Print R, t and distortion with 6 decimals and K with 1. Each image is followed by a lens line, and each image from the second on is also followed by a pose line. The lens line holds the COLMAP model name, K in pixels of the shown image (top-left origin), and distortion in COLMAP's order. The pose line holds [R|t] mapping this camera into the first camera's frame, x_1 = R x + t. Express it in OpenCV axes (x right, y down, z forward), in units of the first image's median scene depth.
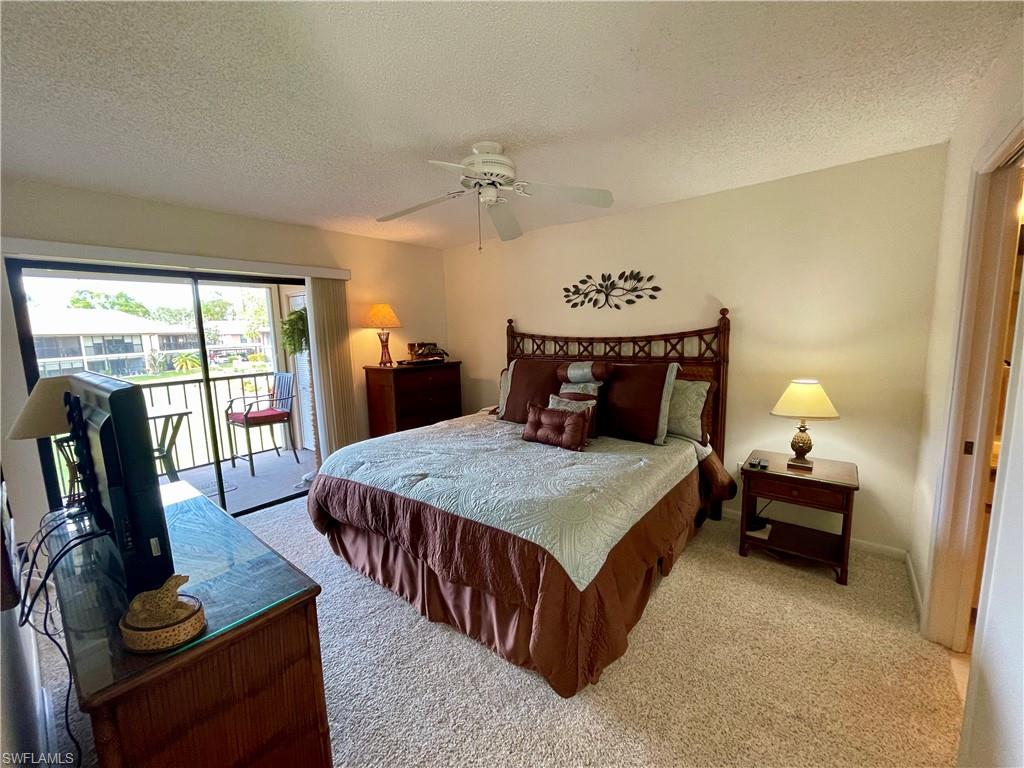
lens RADIAL K [[416.8, 0, 512.0], [0, 416.8, 384.0], [0, 0, 1]] dist [-0.001365, 0.000783]
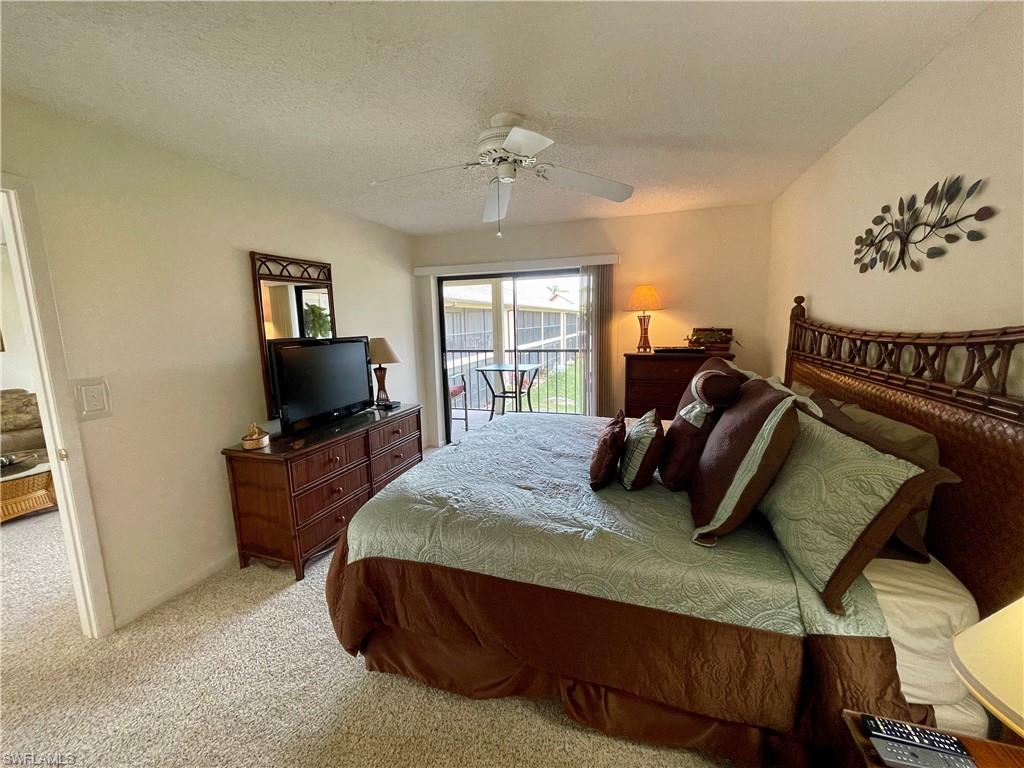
lens RADIAL K [[416.8, 0, 512.0], [0, 416.8, 384.0], [0, 0, 1]] dist [-0.001365, 0.000783]
pose [[0.345671, 0.163157, -0.924062, 0.547981], [-0.108432, 0.985116, 0.133375, -0.071546], [0.932070, 0.054094, 0.358217, 0.434813]]
